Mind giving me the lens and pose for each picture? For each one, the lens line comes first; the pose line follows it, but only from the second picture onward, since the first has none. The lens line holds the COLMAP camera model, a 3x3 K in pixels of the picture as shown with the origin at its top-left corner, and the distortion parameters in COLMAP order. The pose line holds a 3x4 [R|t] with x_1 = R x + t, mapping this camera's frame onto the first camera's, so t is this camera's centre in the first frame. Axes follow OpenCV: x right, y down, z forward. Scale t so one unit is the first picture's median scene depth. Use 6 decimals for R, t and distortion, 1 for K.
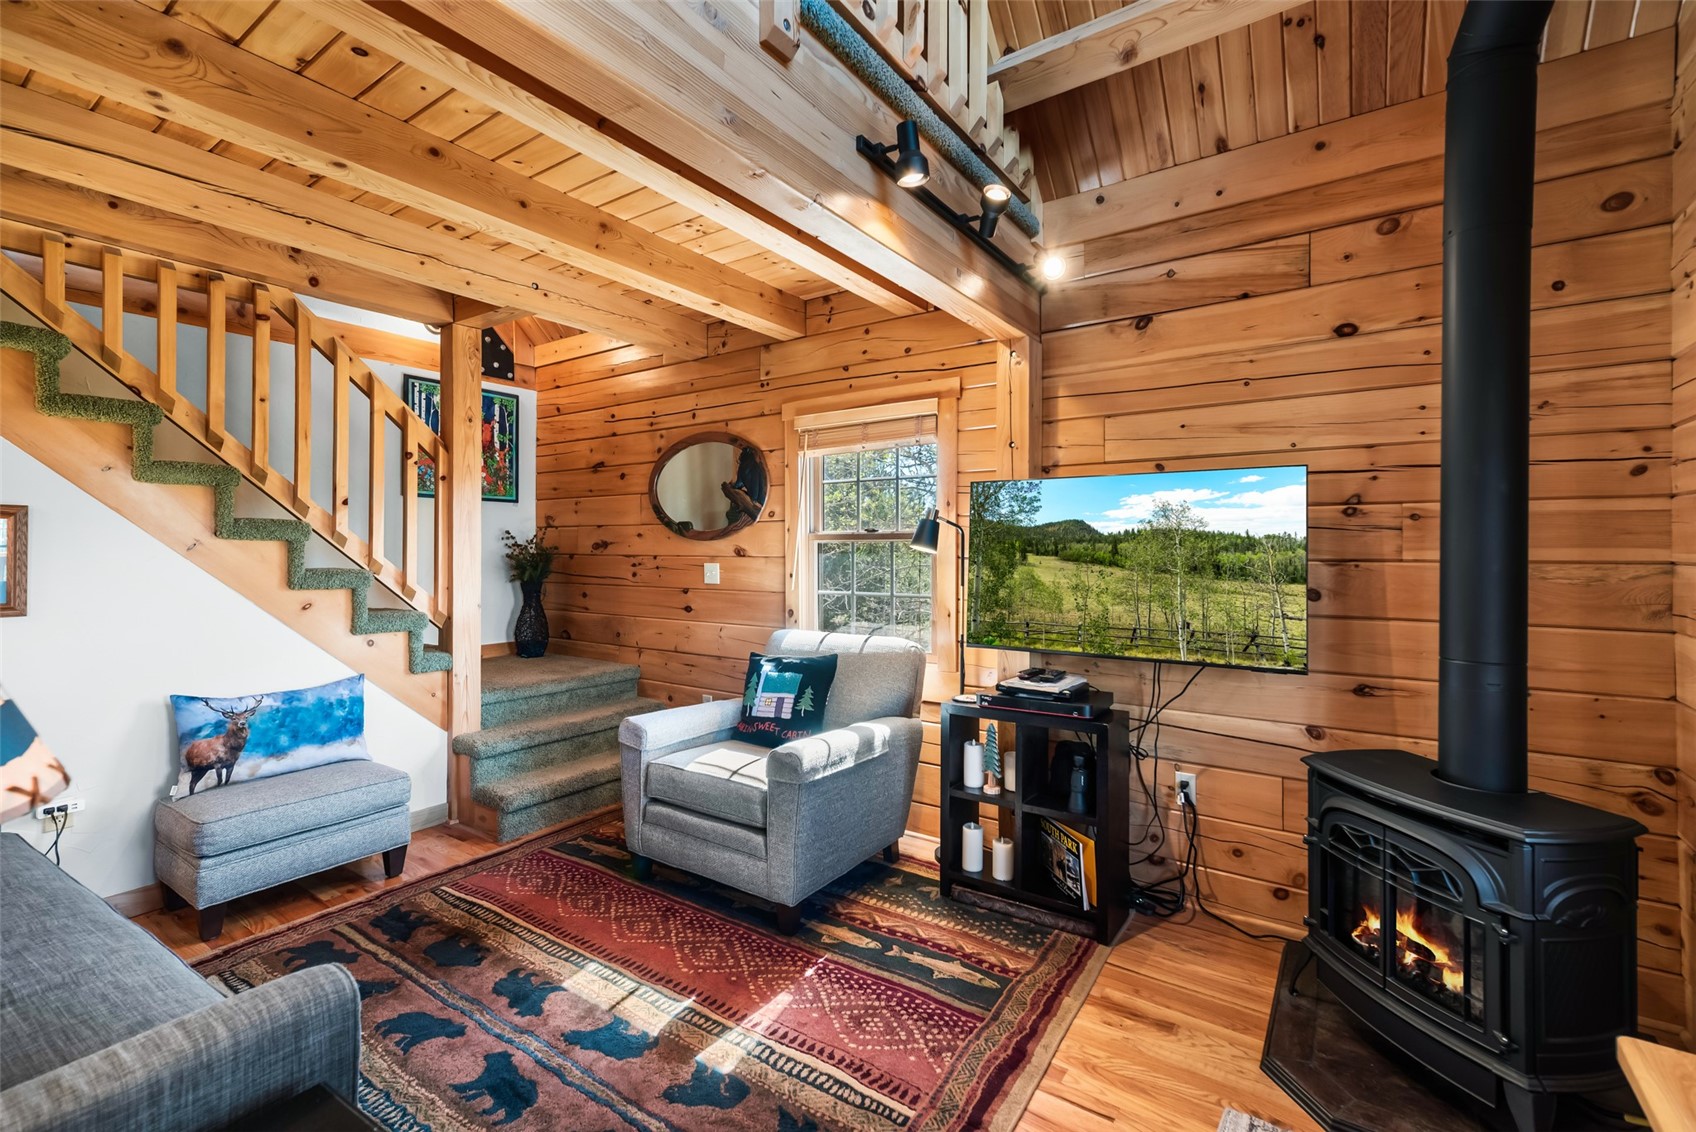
lens RADIAL K [[672.0, 0, 810.3], [0, 672.0, 560.0], [0, 0, 1]] dist [-0.021764, 0.000027]
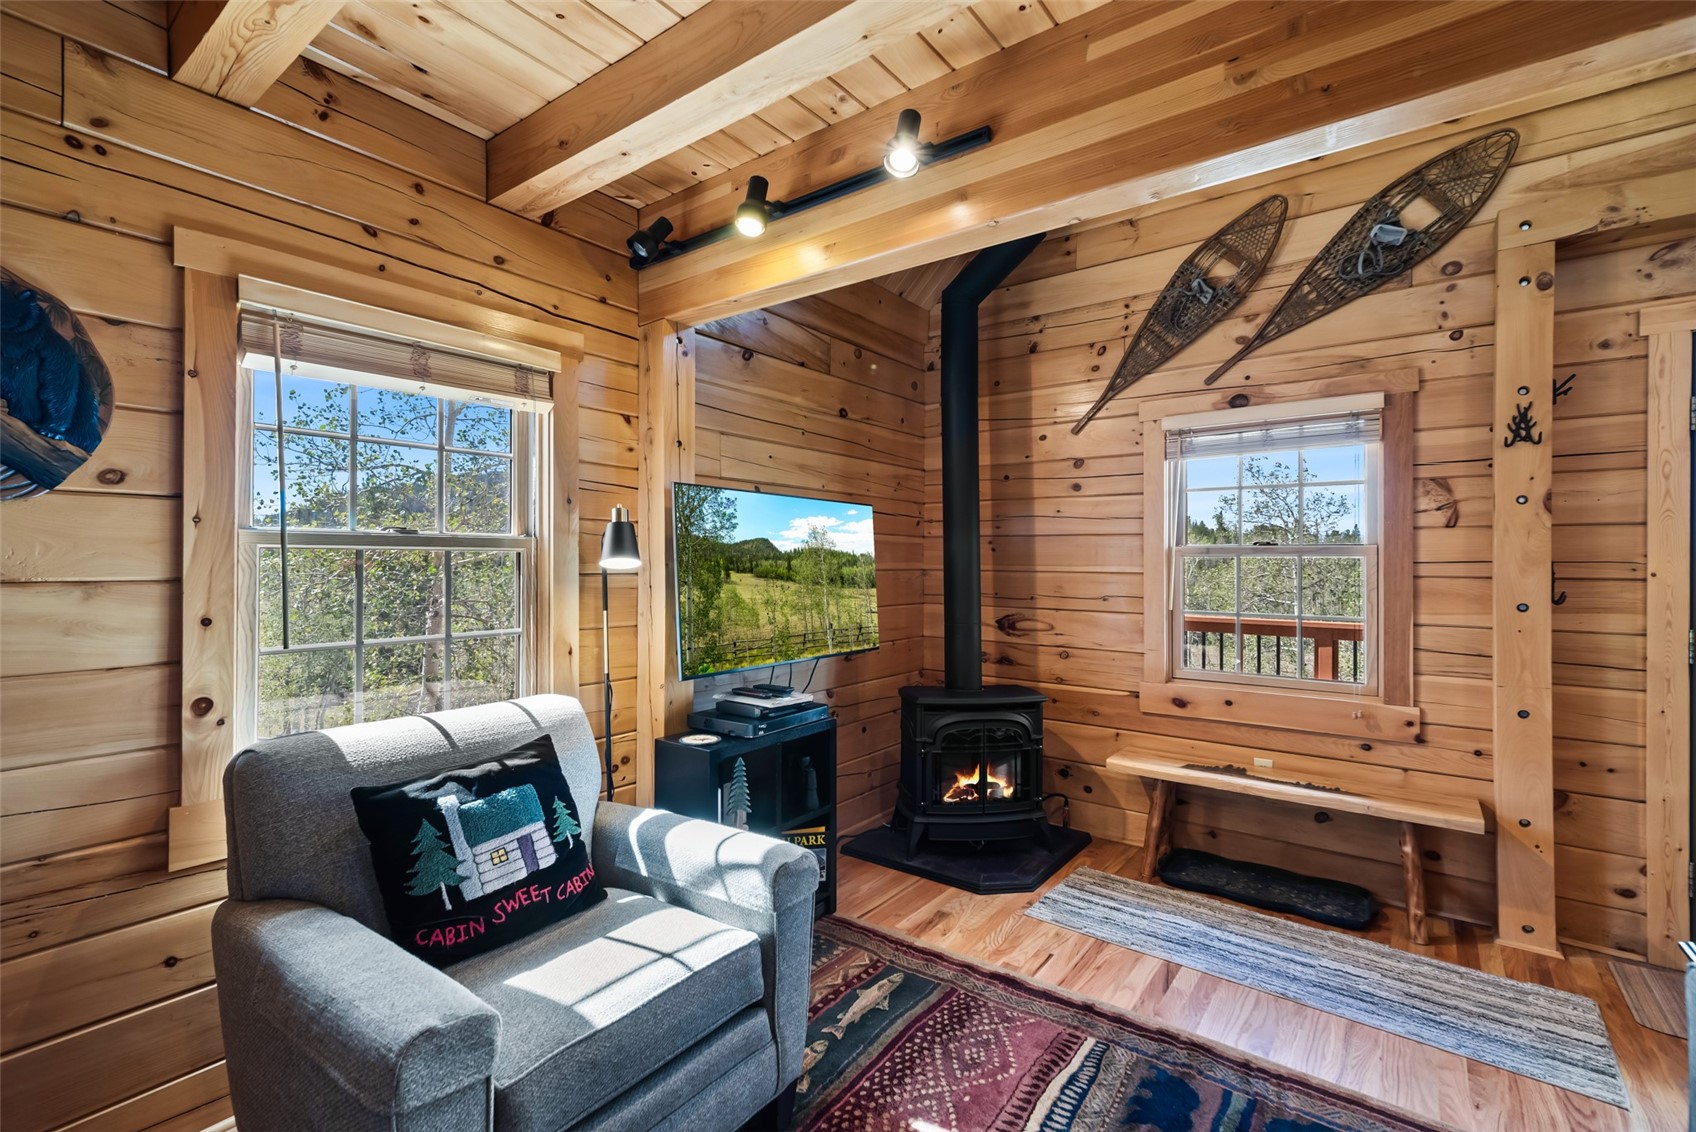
lens RADIAL K [[726.1, 0, 839.5], [0, 726.1, 554.0], [0, 0, 1]] dist [0.008132, 0.000668]
pose [[0.067062, -0.007517, 0.997720, -0.761430], [-0.005385, 0.999954, 0.007896, -0.045691], [-0.997734, -0.005902, 0.067019, 0.859612]]
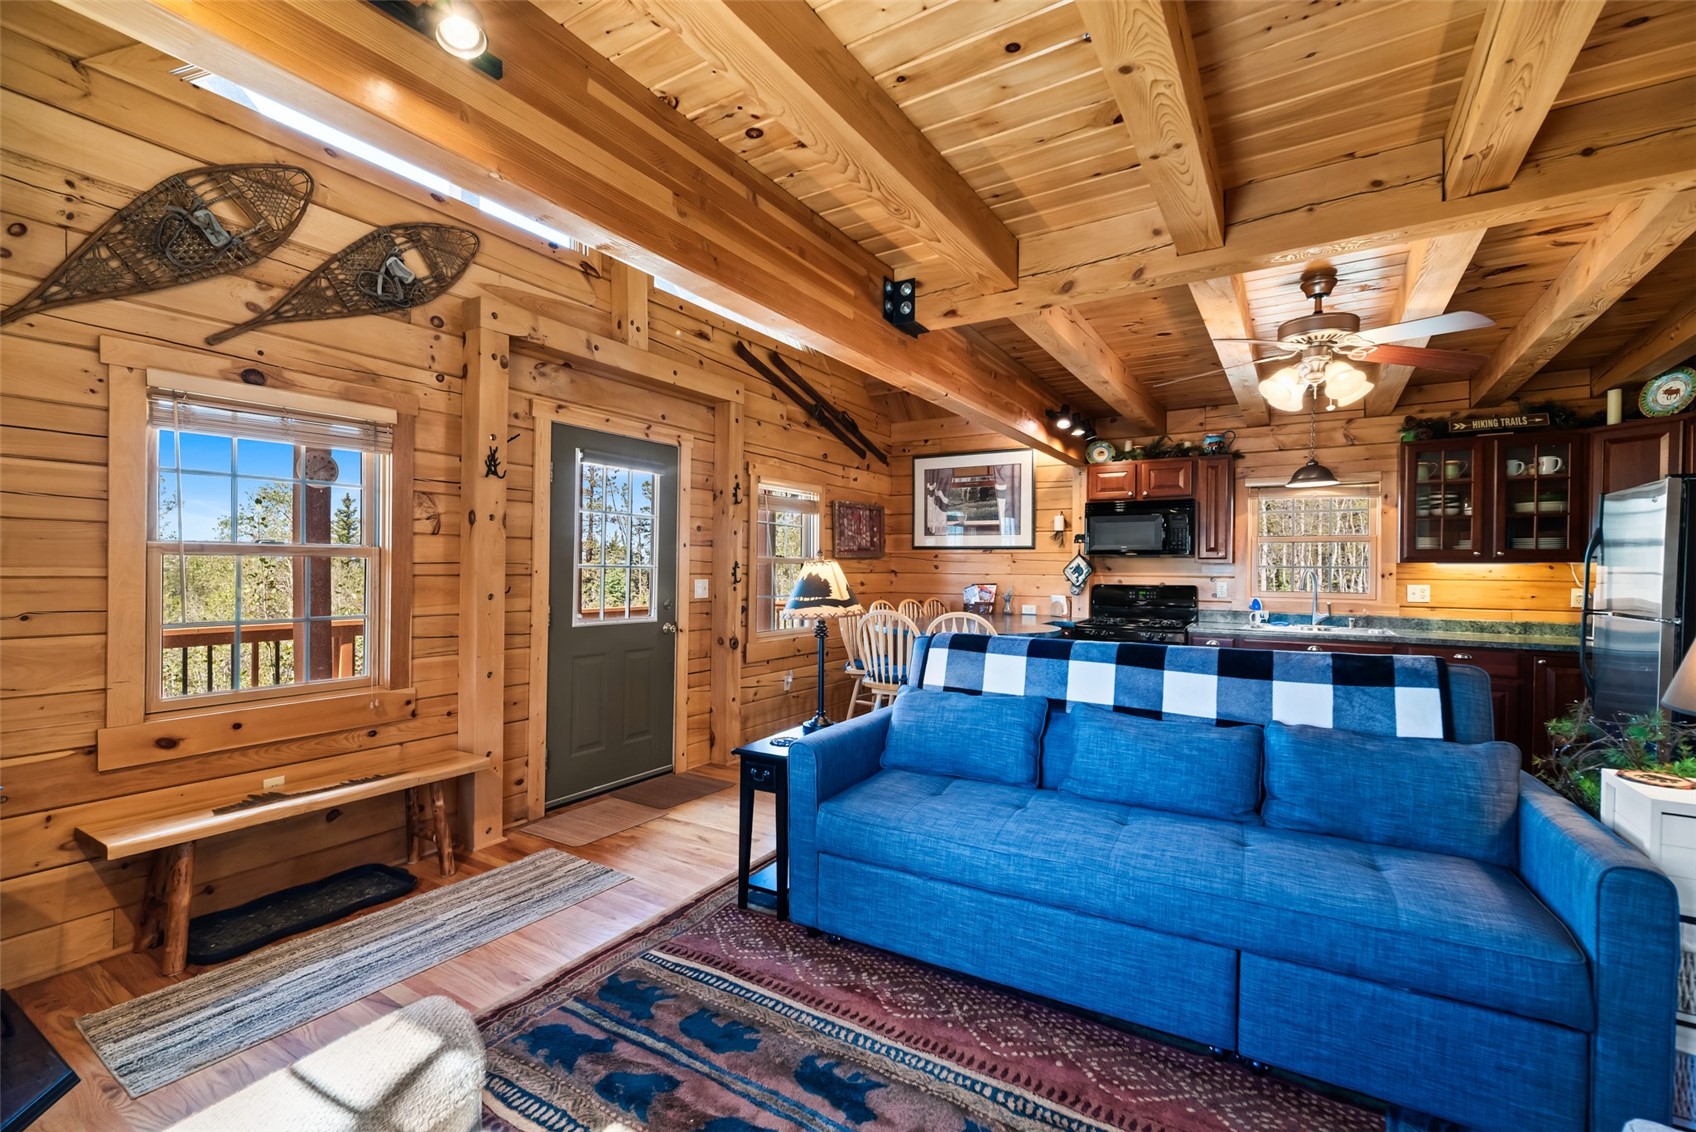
lens RADIAL K [[731.6, 0, 851.5], [0, 731.6, 570.5], [0, 0, 1]] dist [0.011344, 0.000133]
pose [[-0.999638, -0.026198, -0.006186, -0.322921], [-0.026199, 0.999657, 0.000207, -0.035538], [0.006178, 0.000369, -0.999981, 1.416994]]
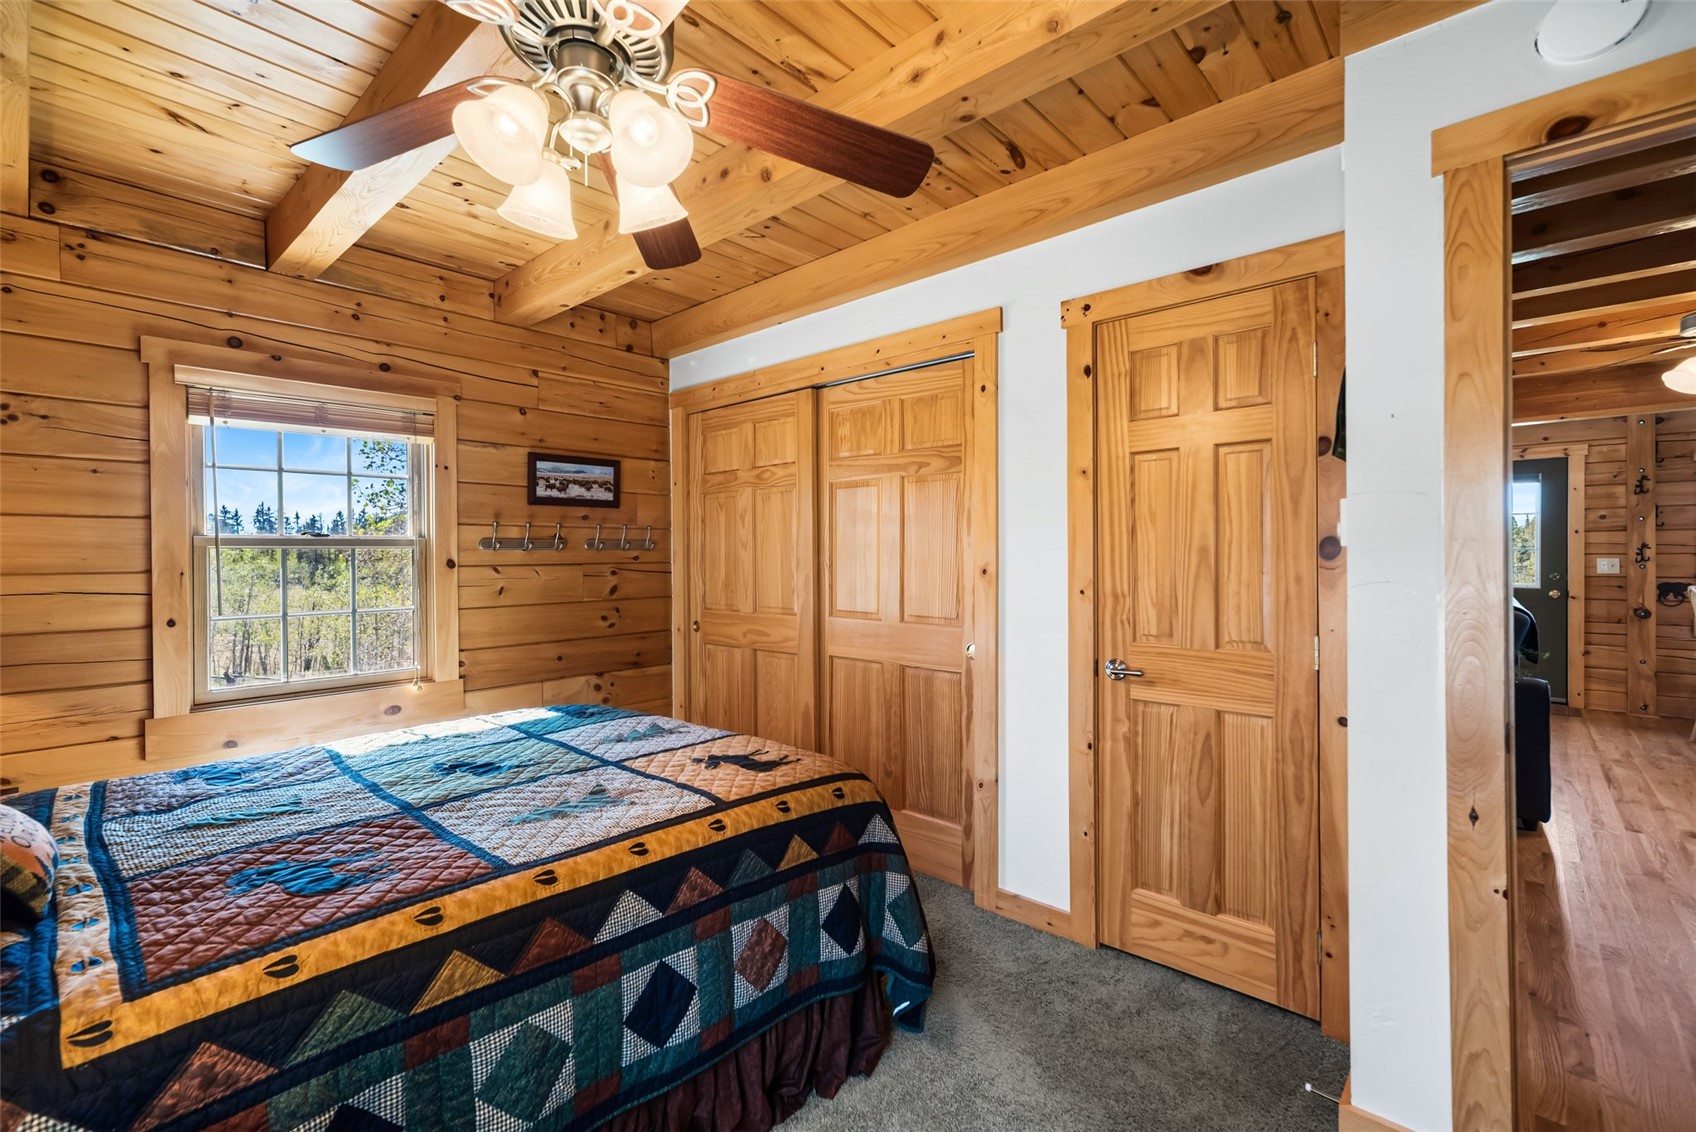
lens RADIAL K [[734.3, 0, 846.5], [0, 734.3, 553.4], [0, 0, 1]] dist [0.007250, 0.000487]
pose [[0.170840, -0.018751, 0.985120, -2.982538], [0.005012, 0.999823, 0.018161, -0.076286], [-0.985286, 0.001835, 0.170904, 1.514633]]
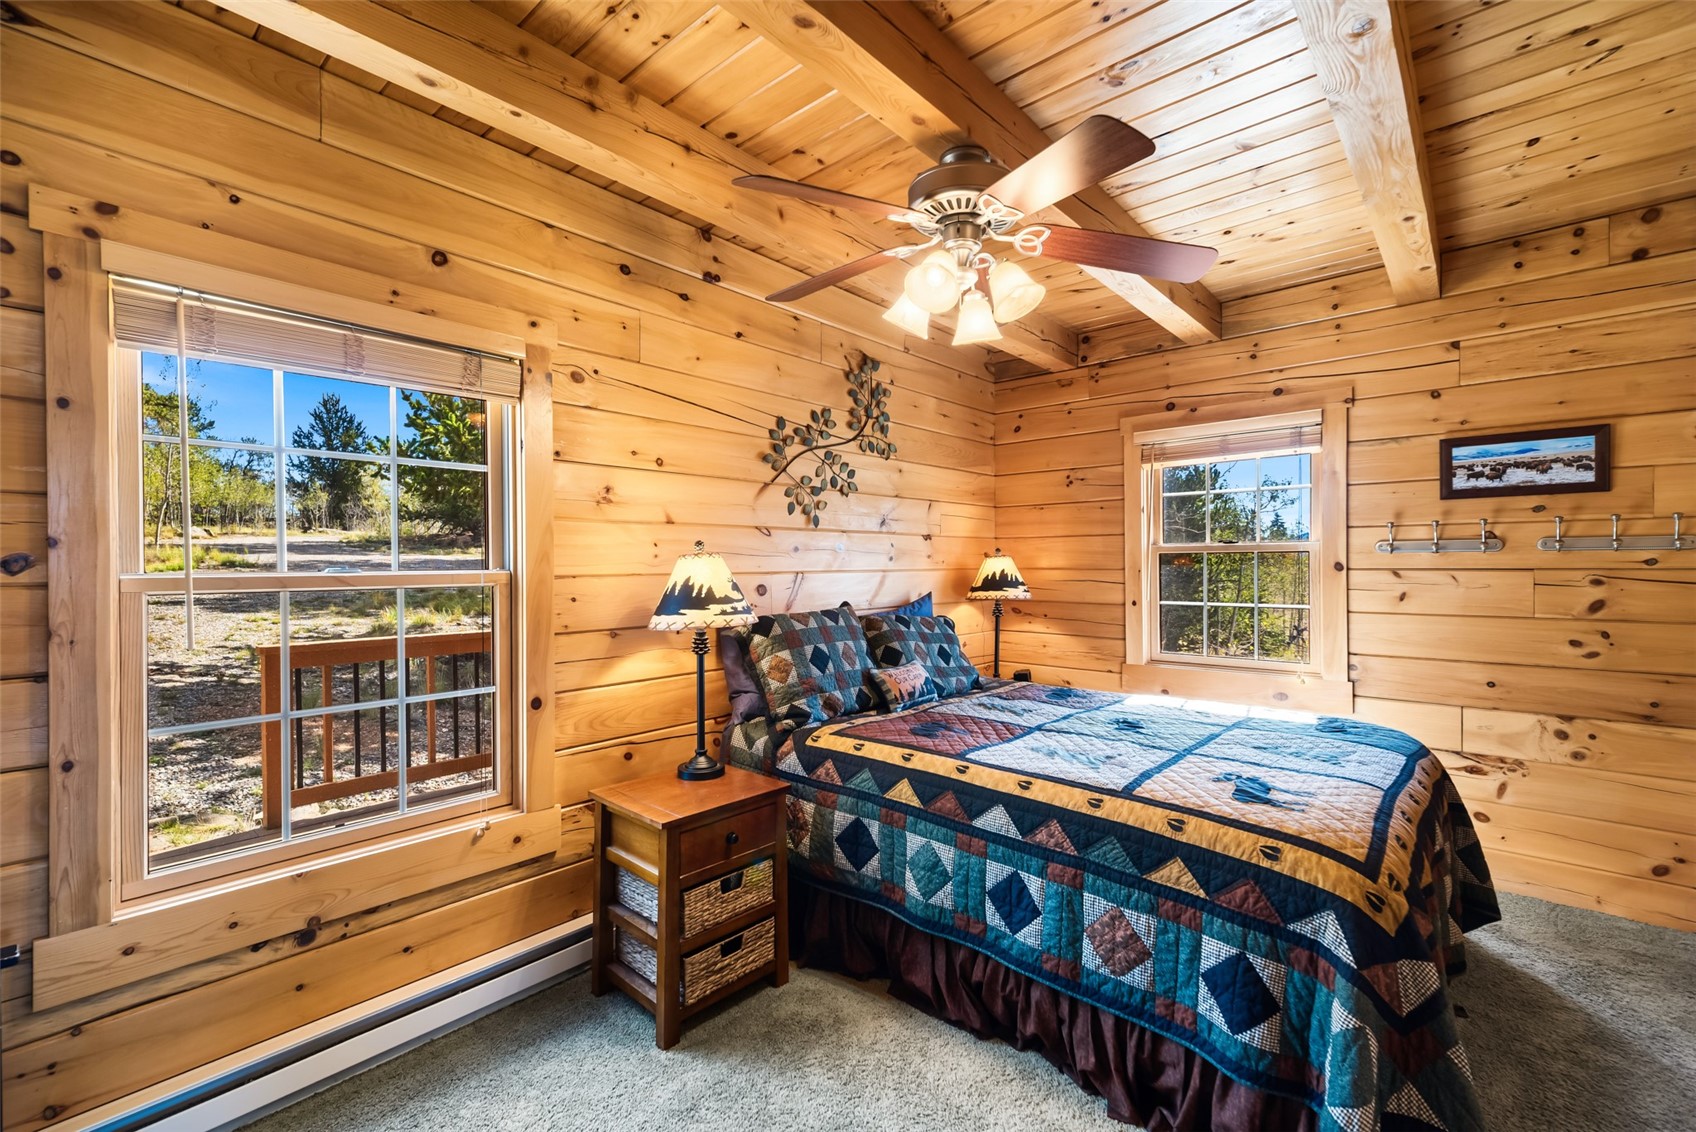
lens RADIAL K [[737.0, 0, 848.3], [0, 737.0, 561.7], [0, 0, 1]] dist [0.010342, -0.000009]
pose [[0.987682, -0.023666, -0.154674, -2.440880], [0.024020, 0.999711, 0.000421, -0.067833], [0.154619, -0.004131, 0.987965, 0.929685]]
